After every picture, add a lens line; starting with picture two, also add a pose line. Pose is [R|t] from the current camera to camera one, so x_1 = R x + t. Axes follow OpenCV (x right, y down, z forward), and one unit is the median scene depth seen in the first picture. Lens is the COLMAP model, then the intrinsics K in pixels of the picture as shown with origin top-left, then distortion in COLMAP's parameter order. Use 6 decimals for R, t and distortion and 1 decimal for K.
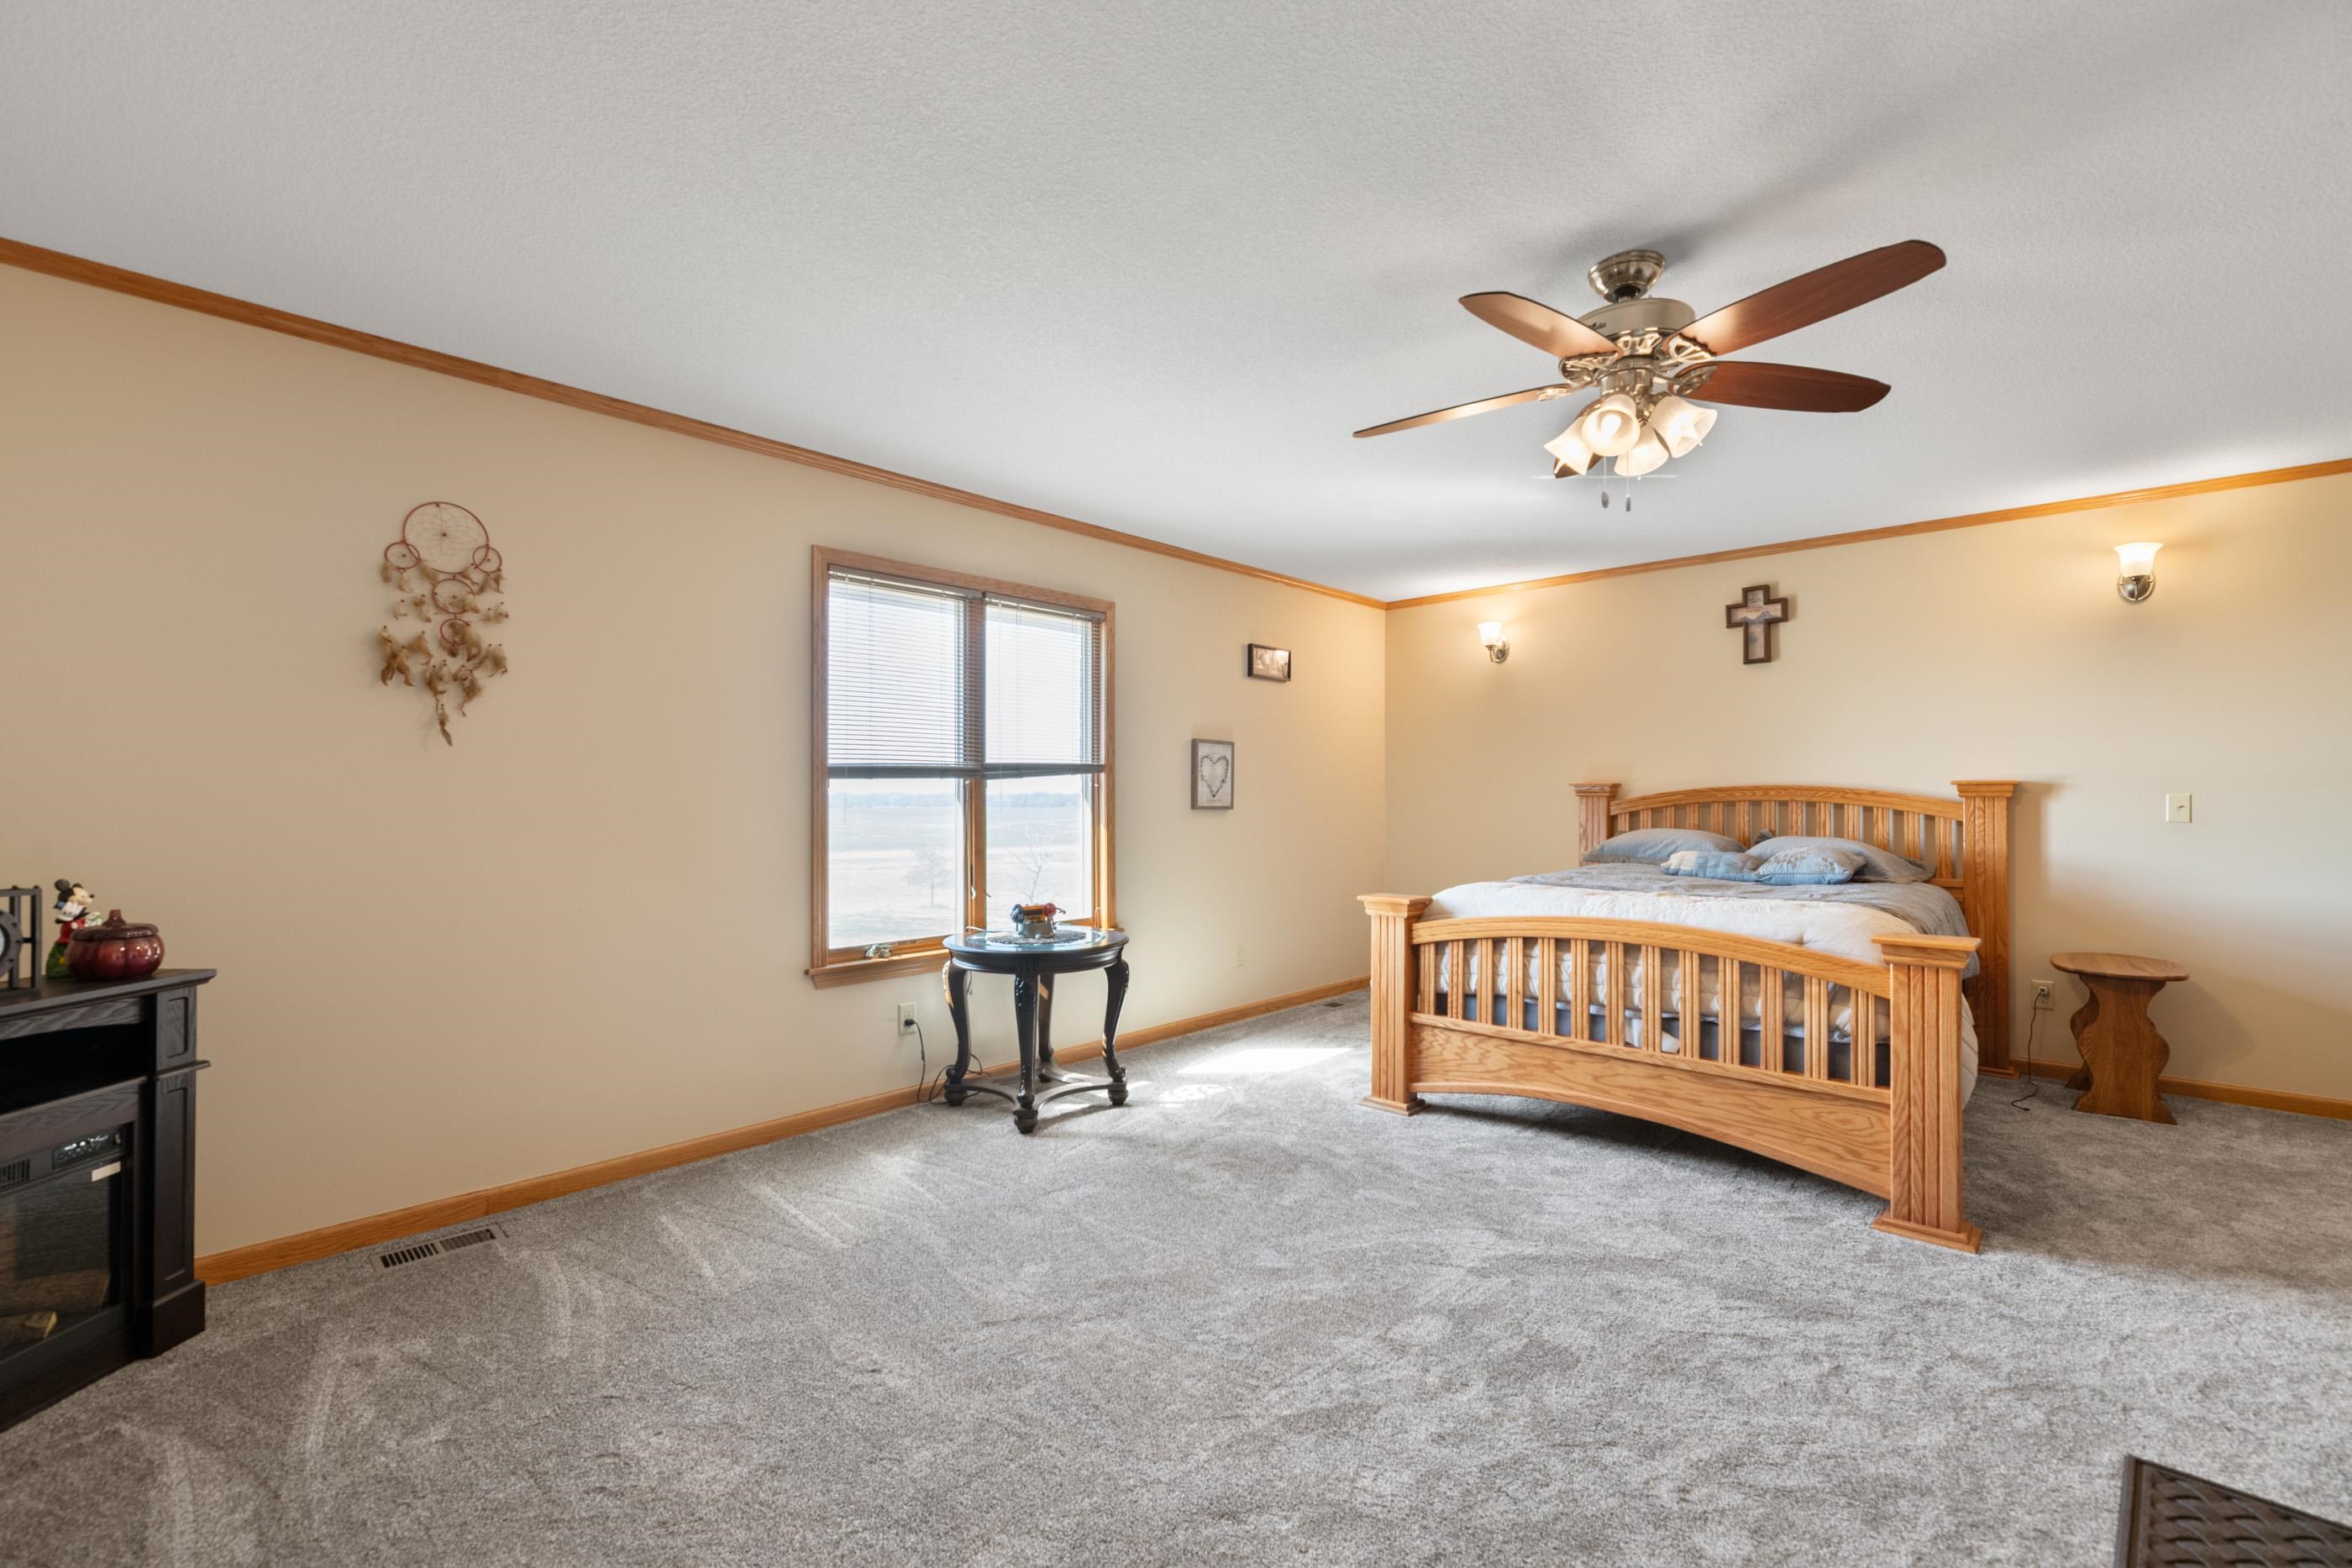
lens RADIAL K [[1011.0, 0, 1173.4], [0, 1011.0, 788.5], [0, 0, 1]] dist [-0.002317, -0.001431]
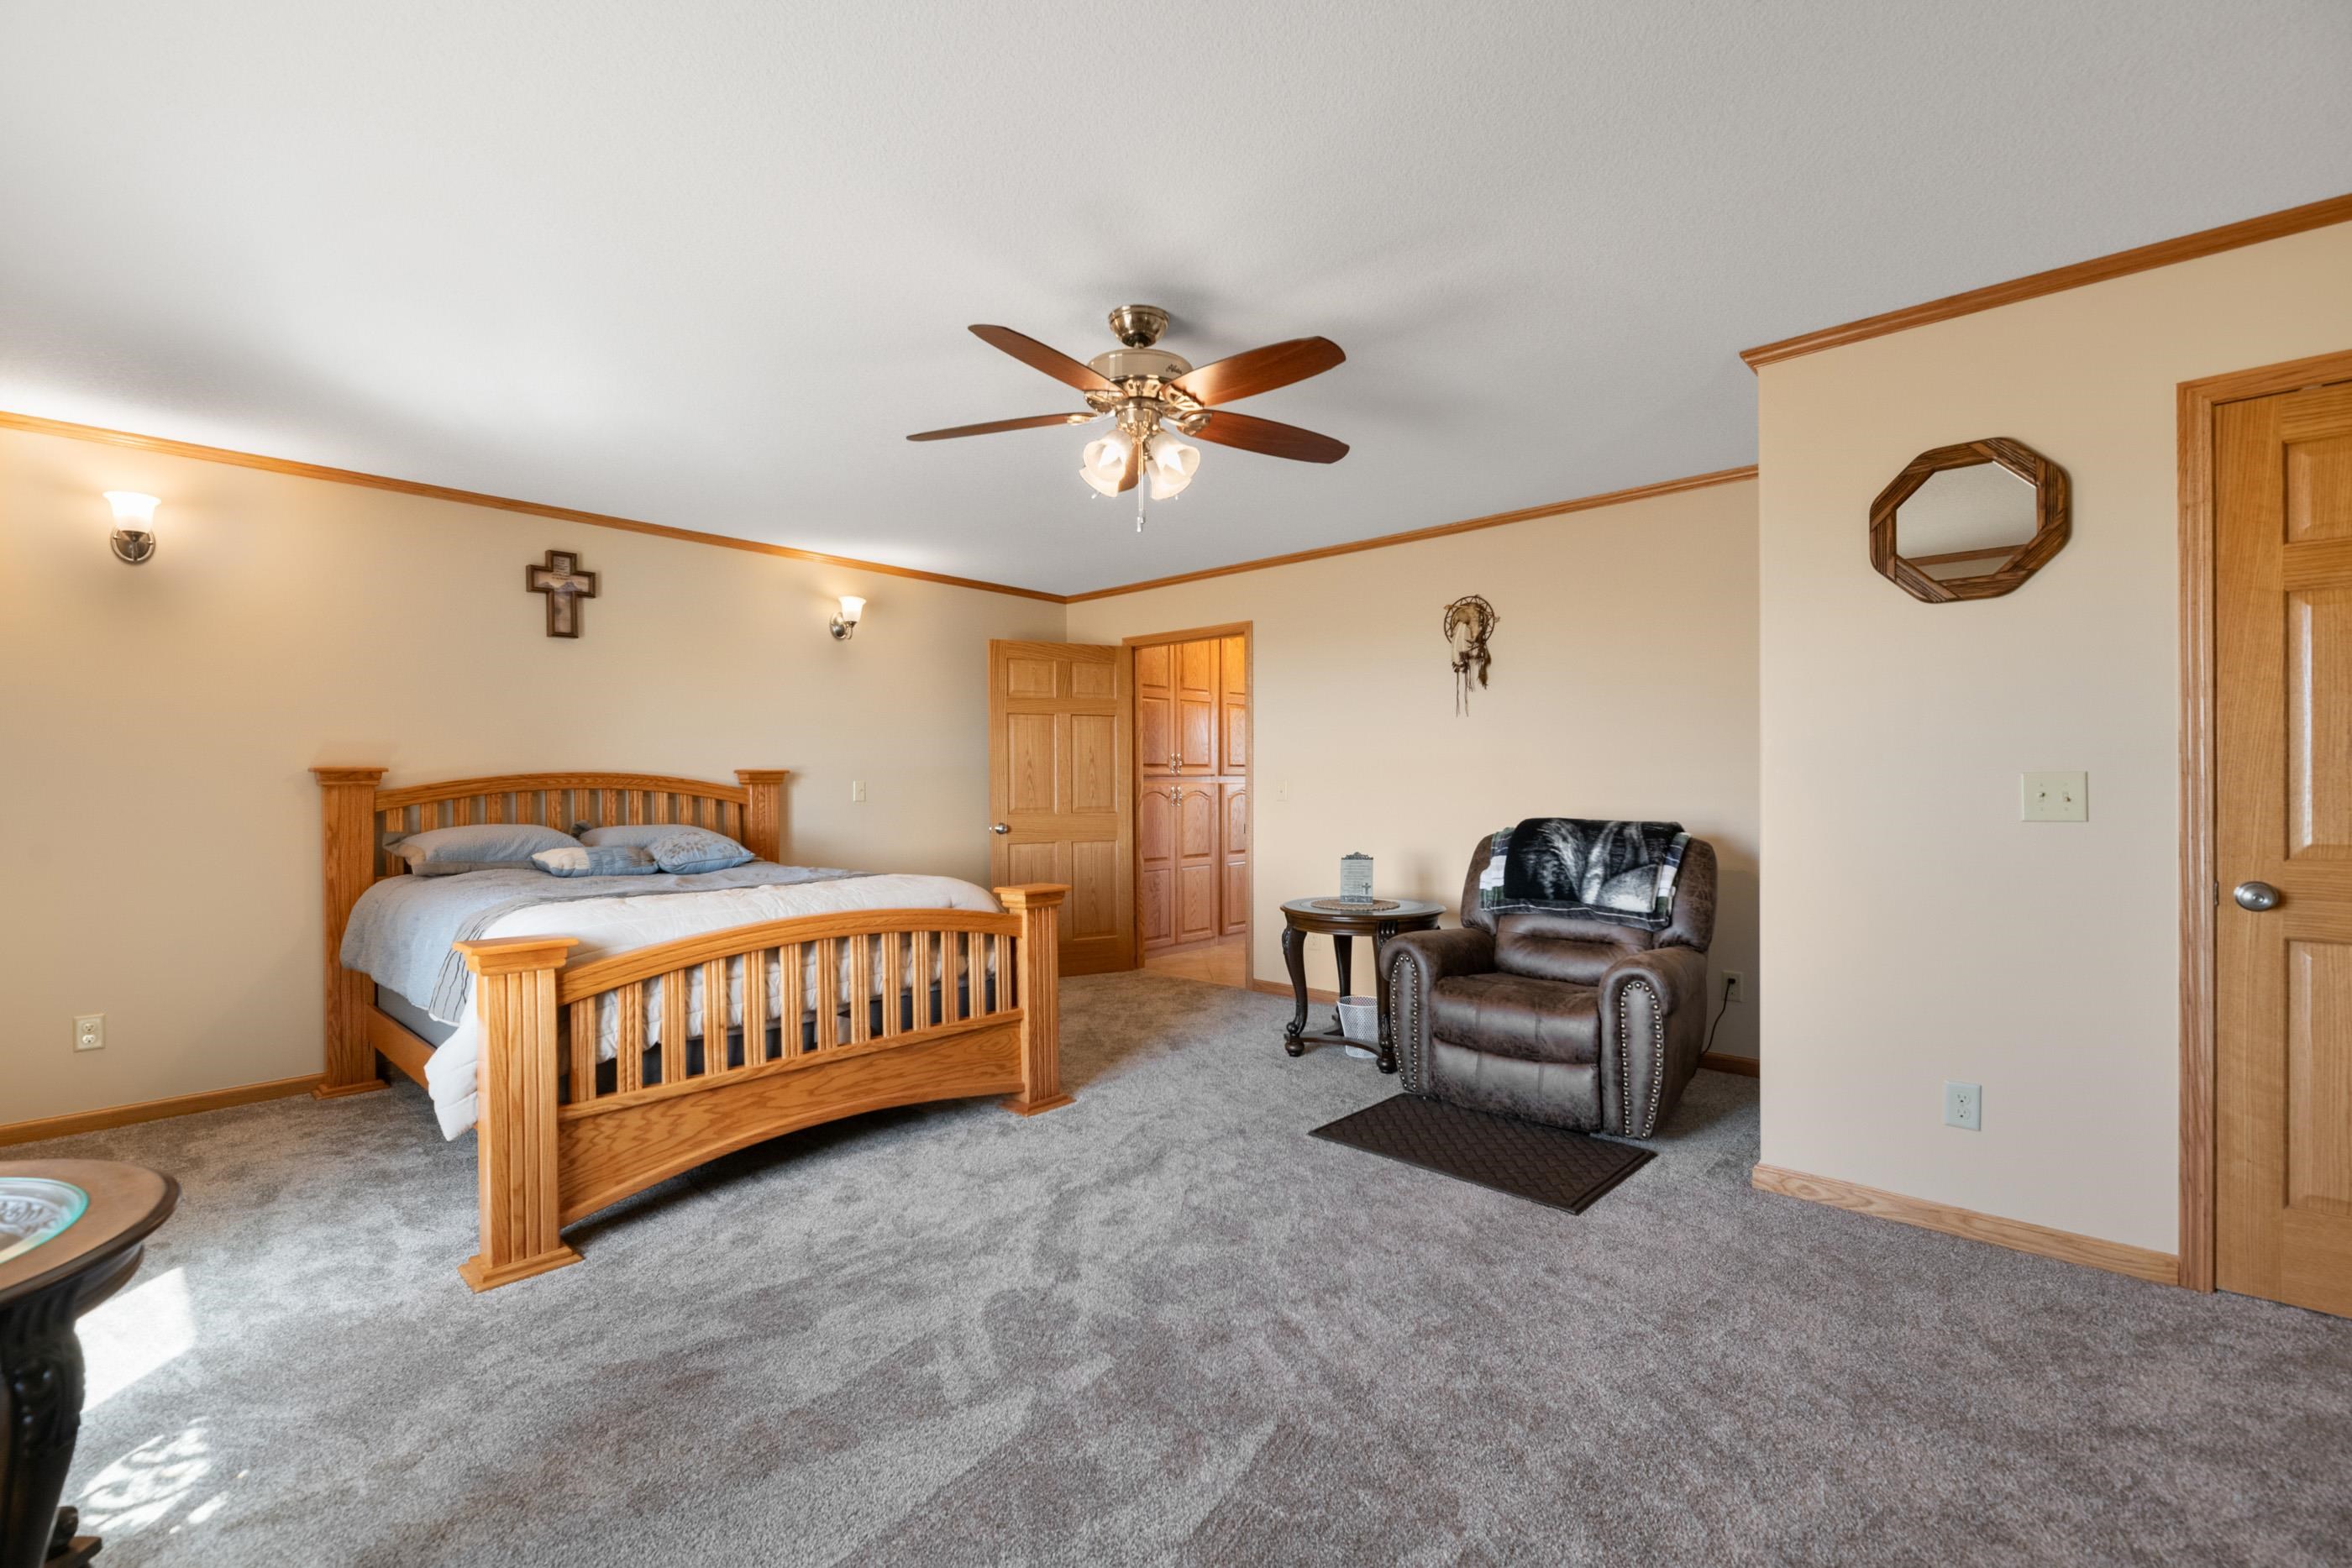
lens RADIAL K [[1011.0, 0, 1174.2], [0, 1011.0, 776.2], [0, 0, 1]] dist [-0.002317, -0.001431]
pose [[-0.005497, 0.003493, 0.999979, -0.441516], [0.002100, 0.999992, -0.003482, 0.006422], [-0.999983, 0.002081, -0.005505, 0.611270]]
